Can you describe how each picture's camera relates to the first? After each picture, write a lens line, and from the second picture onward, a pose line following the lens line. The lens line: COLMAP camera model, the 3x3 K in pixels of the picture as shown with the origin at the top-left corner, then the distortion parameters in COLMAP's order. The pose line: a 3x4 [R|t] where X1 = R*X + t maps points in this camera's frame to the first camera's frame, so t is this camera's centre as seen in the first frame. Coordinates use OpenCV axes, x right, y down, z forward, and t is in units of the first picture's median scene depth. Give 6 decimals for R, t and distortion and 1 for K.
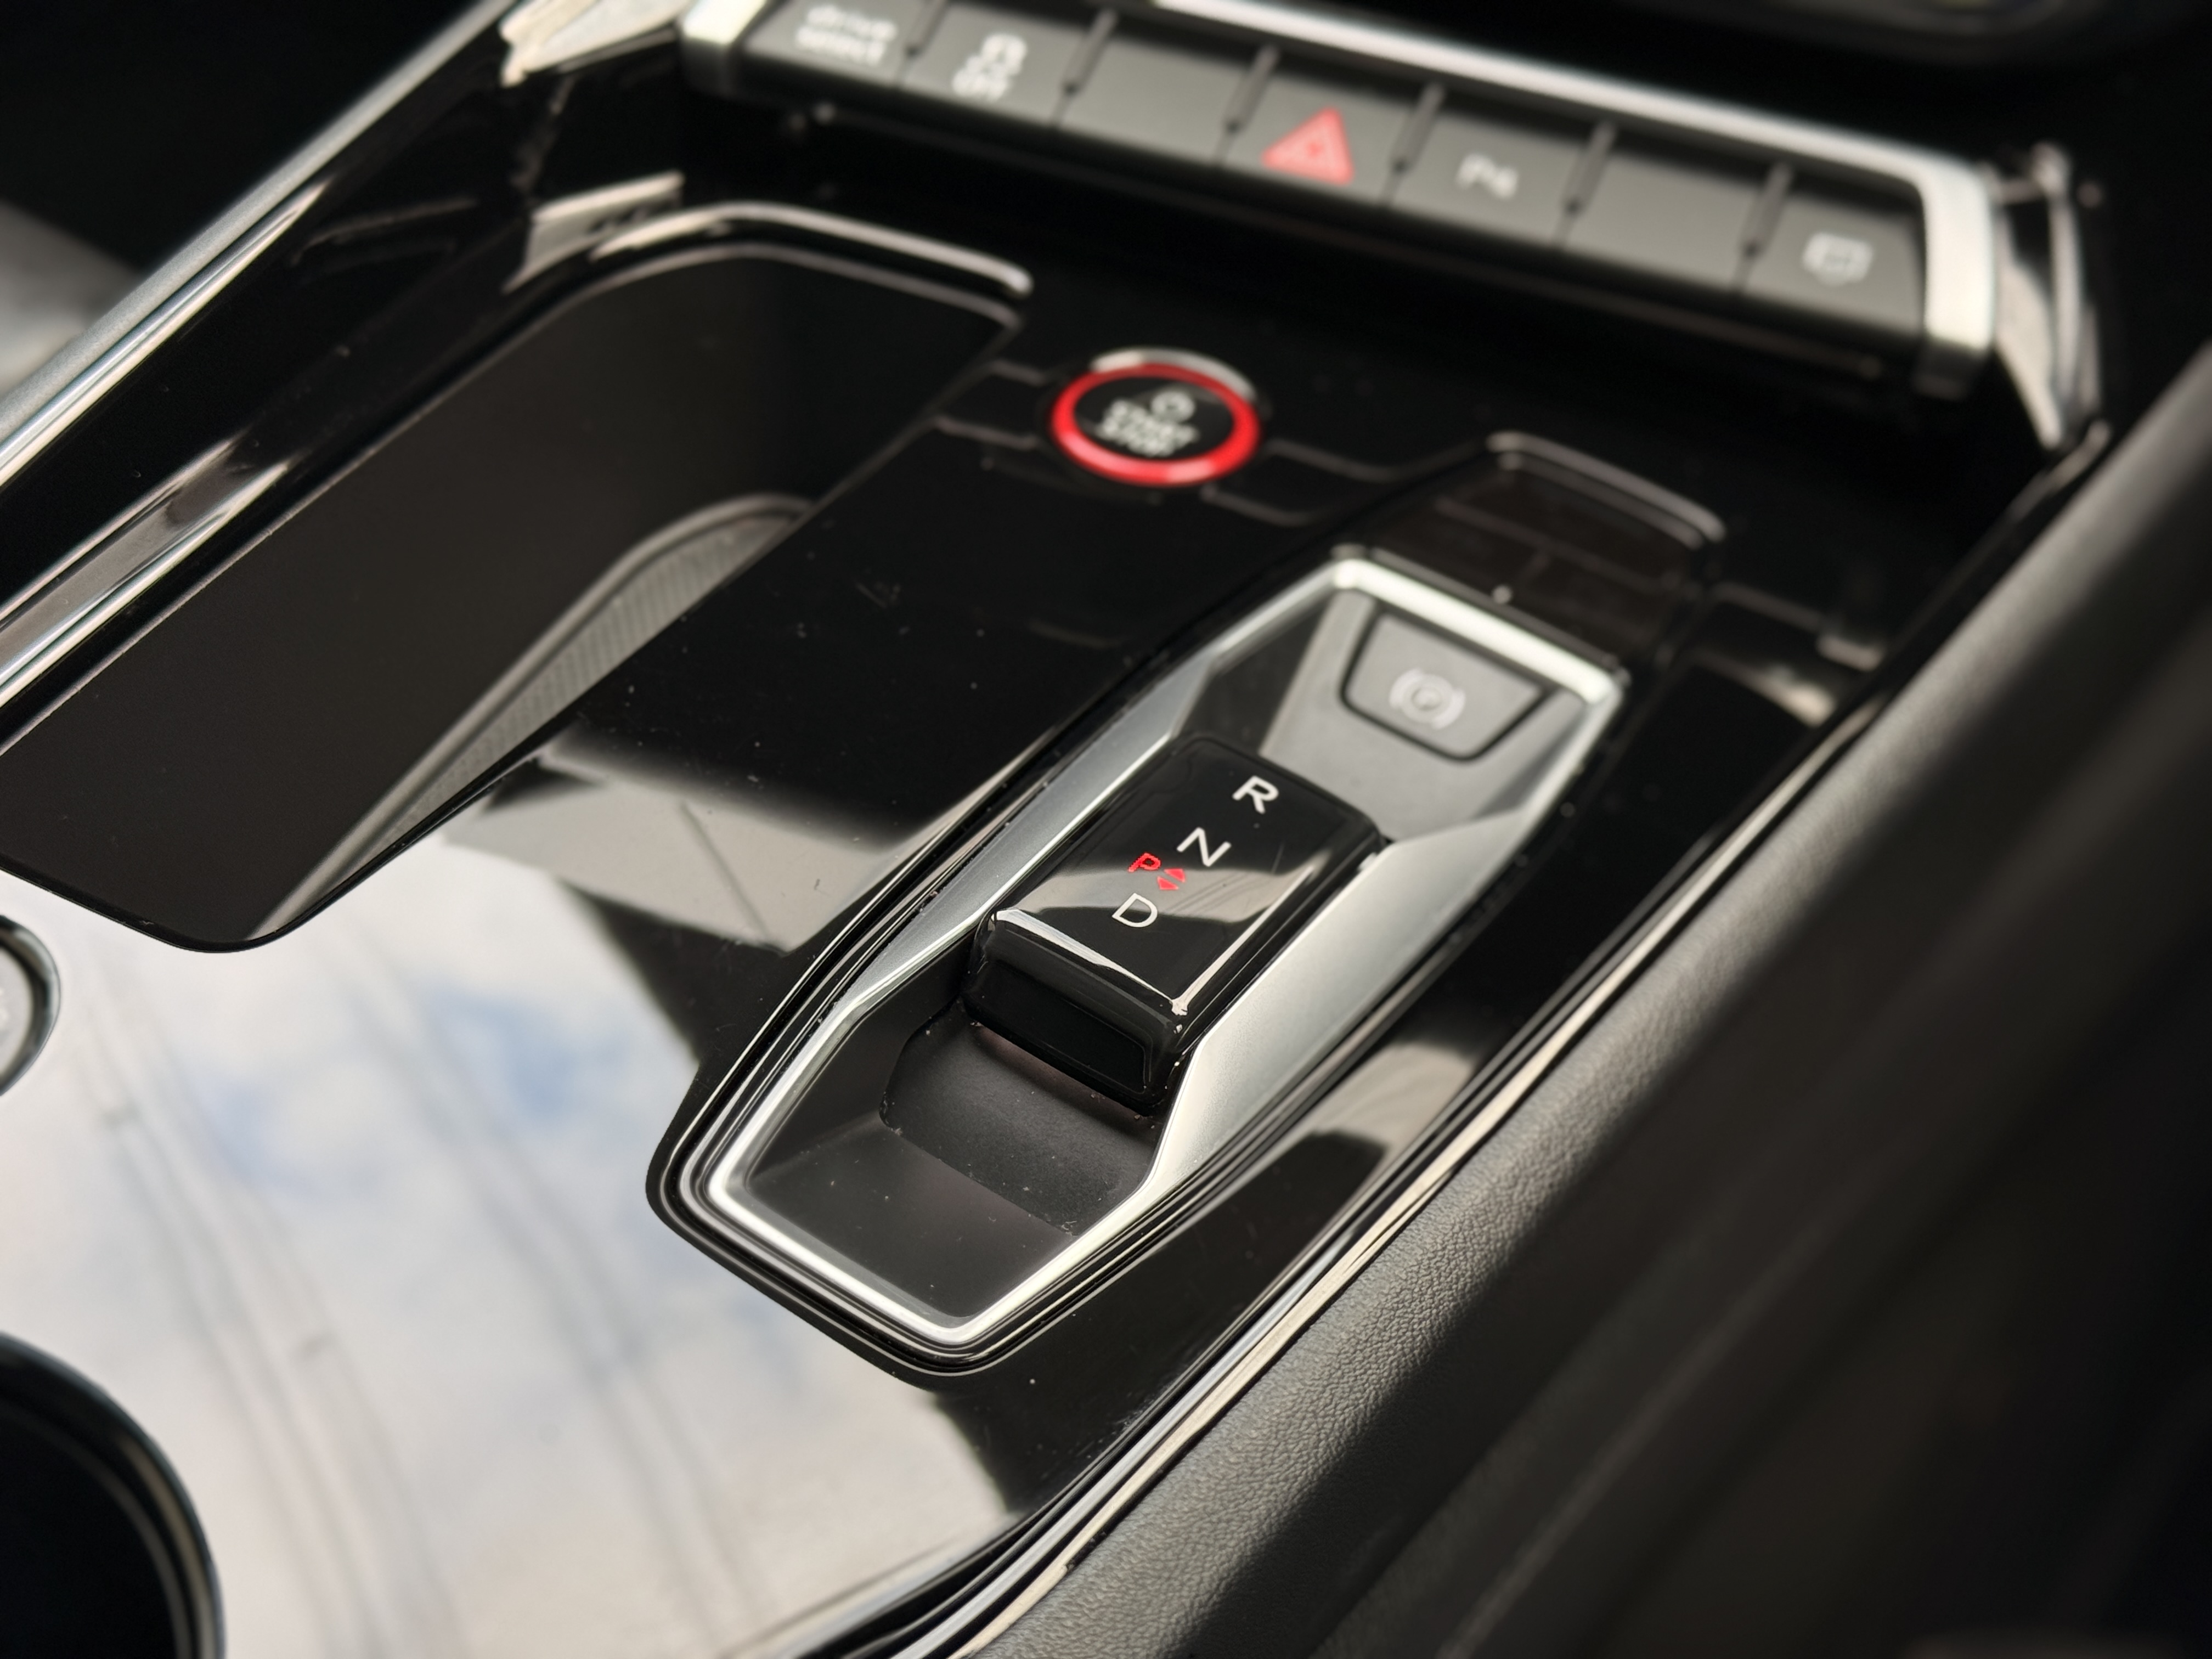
lens RADIAL K [[3158.2, 0, 1119.6], [0, 3158.2, 815.1], [0, 0, 1]] dist [0.140377, 0.000000]
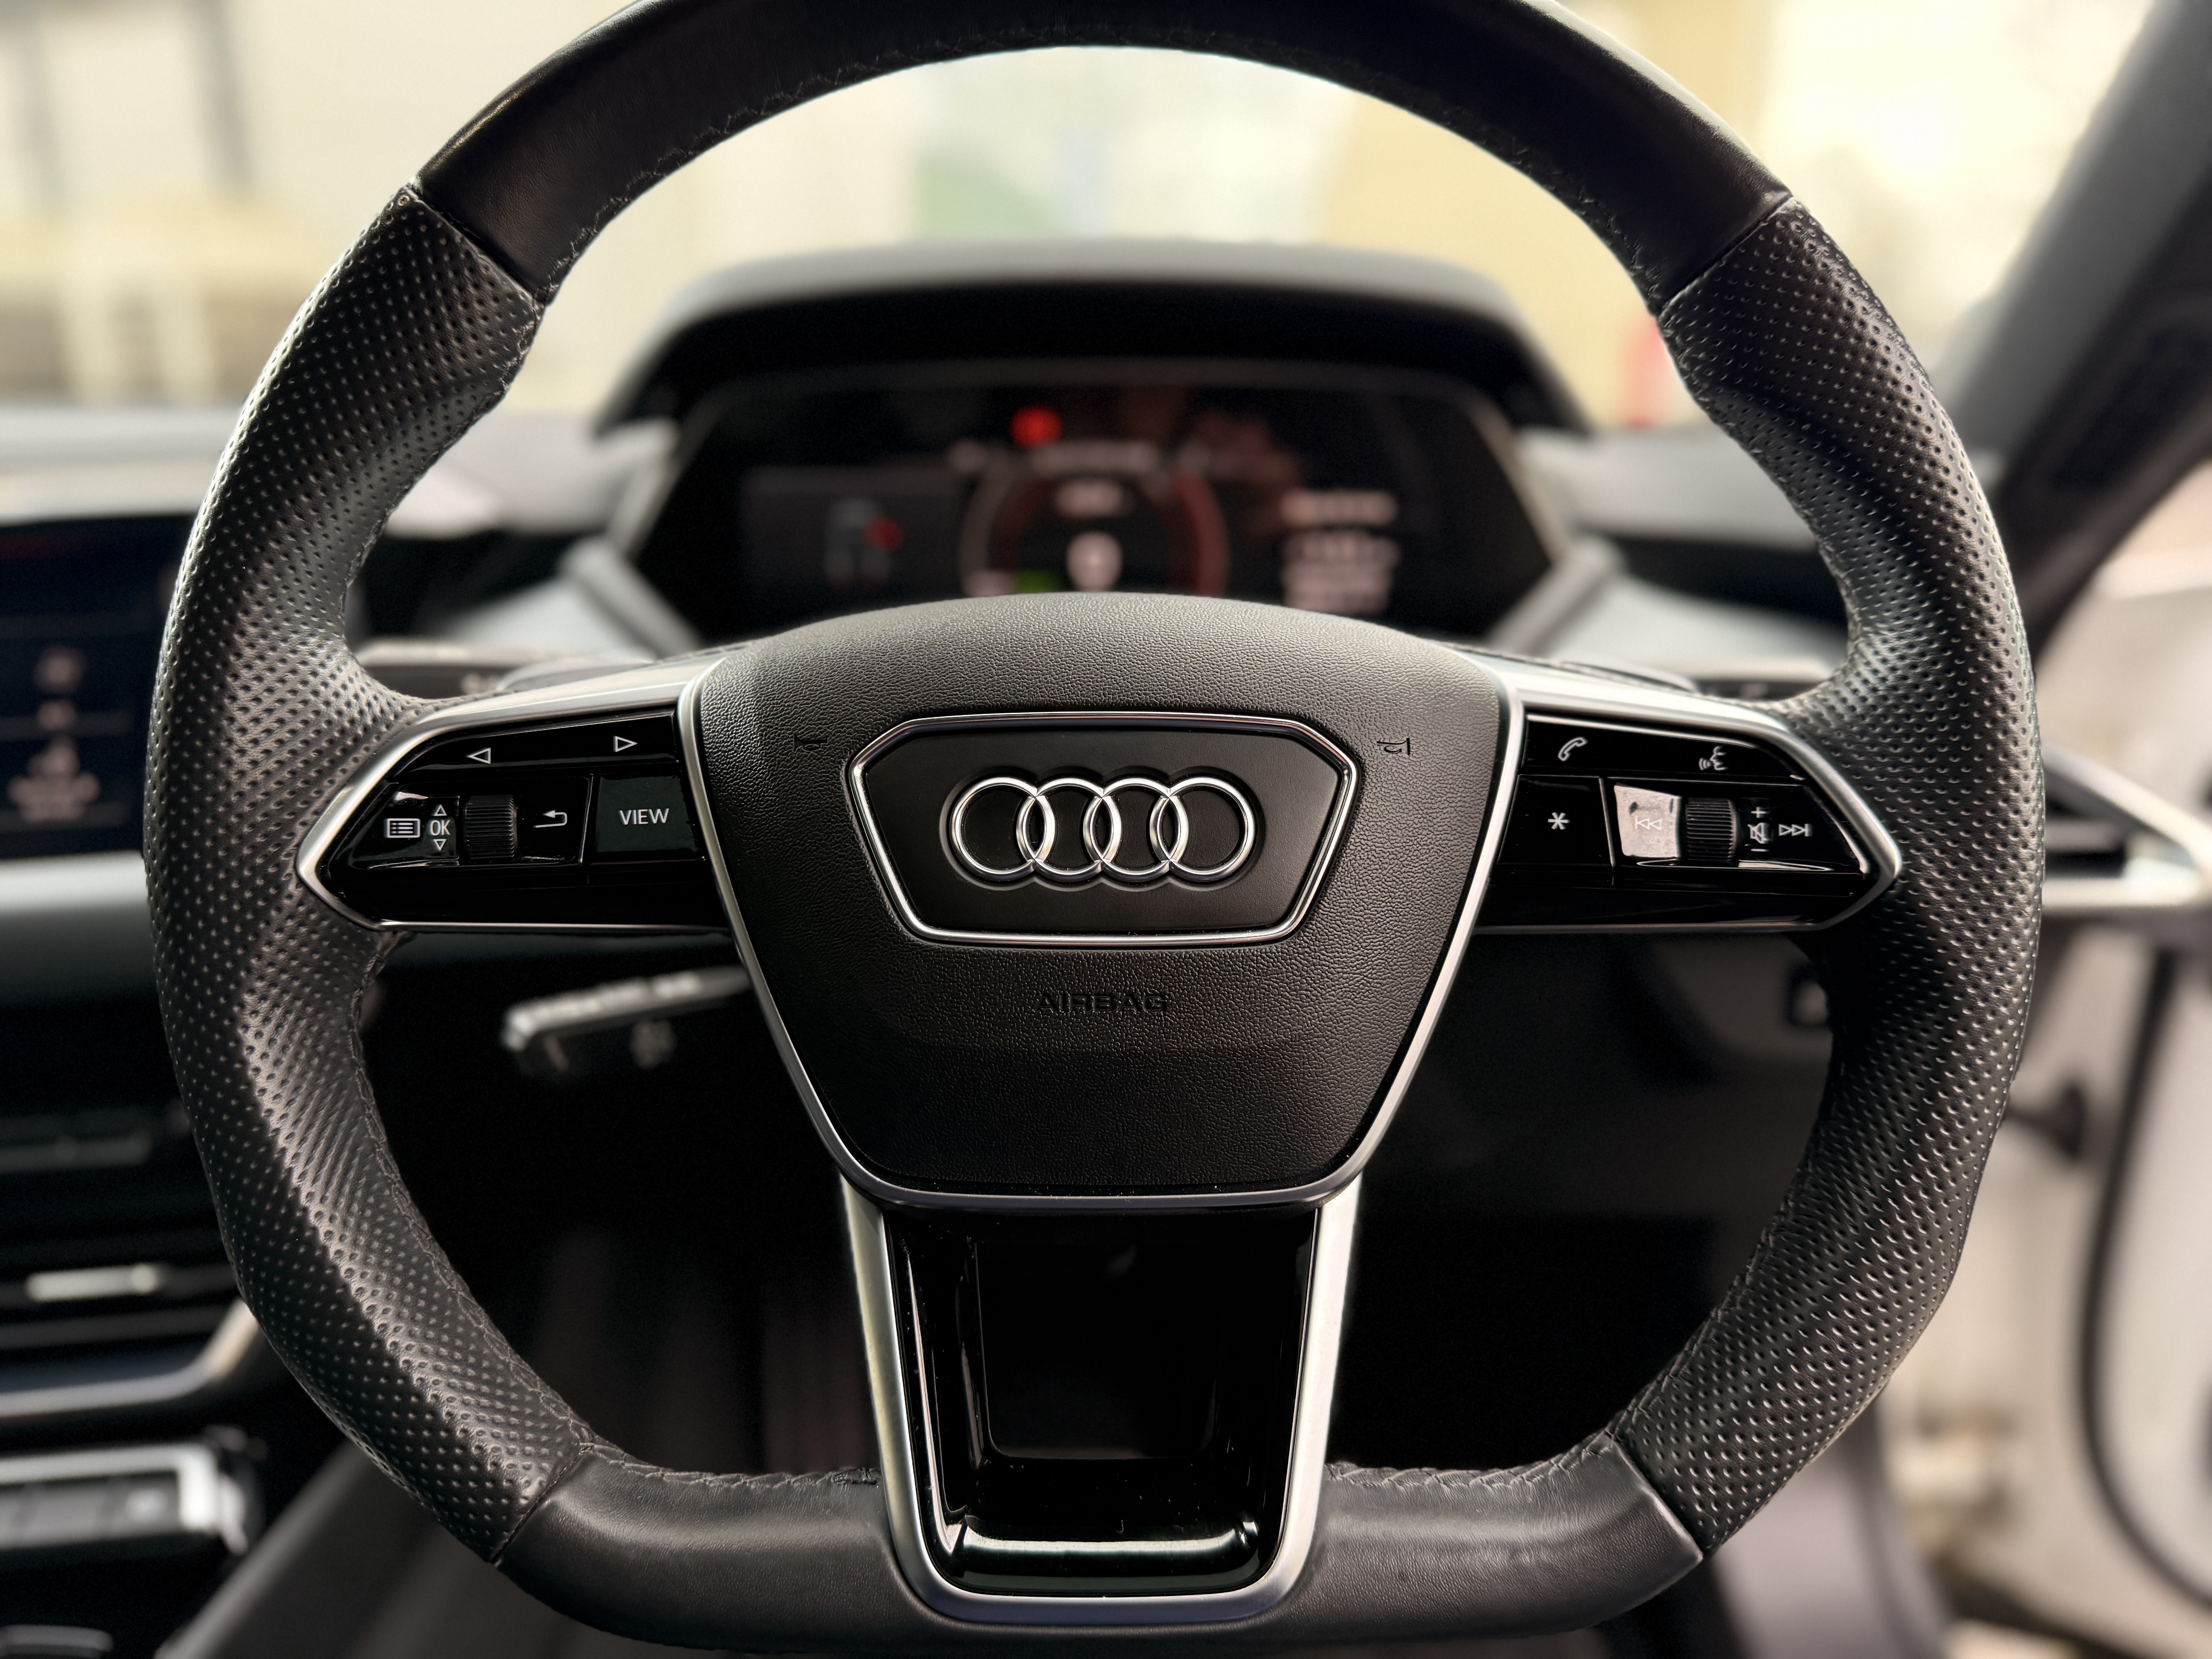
lens RADIAL K [[1557.5, 0, 1114.9], [0, 1557.5, 861.7], [0, 0, 1]] dist [0.045876, -0.064094]
pose [[0.828448, -0.147309, 0.540347, 0.262927], [0.392271, 0.841235, -0.372084, 0.137794], [-0.399747, 0.520214, 0.754705, -0.413046]]
